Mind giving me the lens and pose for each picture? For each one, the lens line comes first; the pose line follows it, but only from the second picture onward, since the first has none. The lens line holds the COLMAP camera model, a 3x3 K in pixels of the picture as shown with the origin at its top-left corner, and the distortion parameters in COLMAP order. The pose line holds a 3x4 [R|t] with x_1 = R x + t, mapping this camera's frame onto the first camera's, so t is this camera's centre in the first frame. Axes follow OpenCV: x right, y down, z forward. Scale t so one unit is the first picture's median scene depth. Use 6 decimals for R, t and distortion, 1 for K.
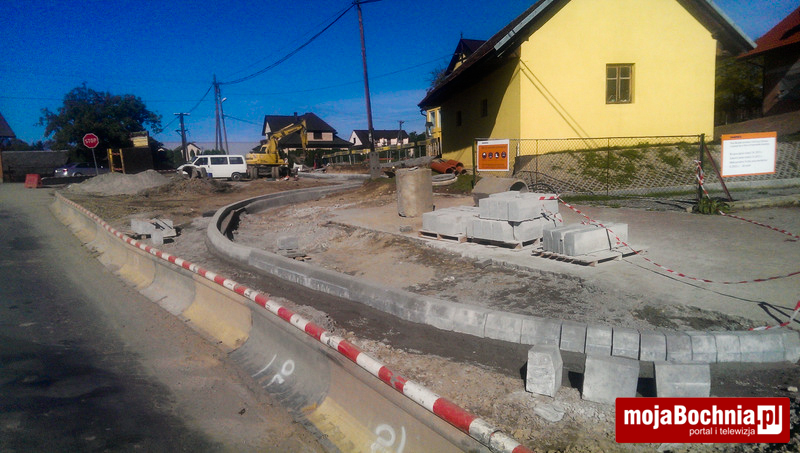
lens RADIAL K [[562.5, 0, 397.6], [0, 562.5, 227.5], [0, 0, 1]] dist [0.037618, -0.071987]
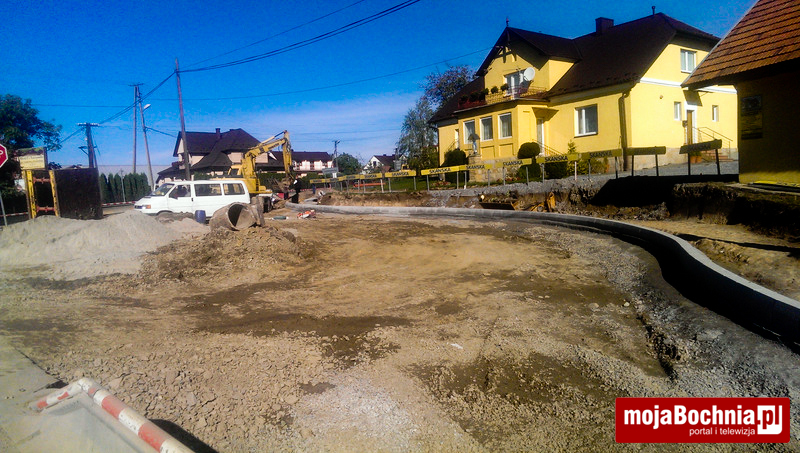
lens RADIAL K [[562.5, 0, 391.5], [0, 562.5, 228.0], [0, 0, 1]] dist [0.037618, -0.071987]
pose [[0.980565, -0.021866, 0.194974, -0.153412], [0.029988, 0.998797, -0.038804, -0.029971], [-0.193891, 0.043897, 0.980041, 0.231223]]
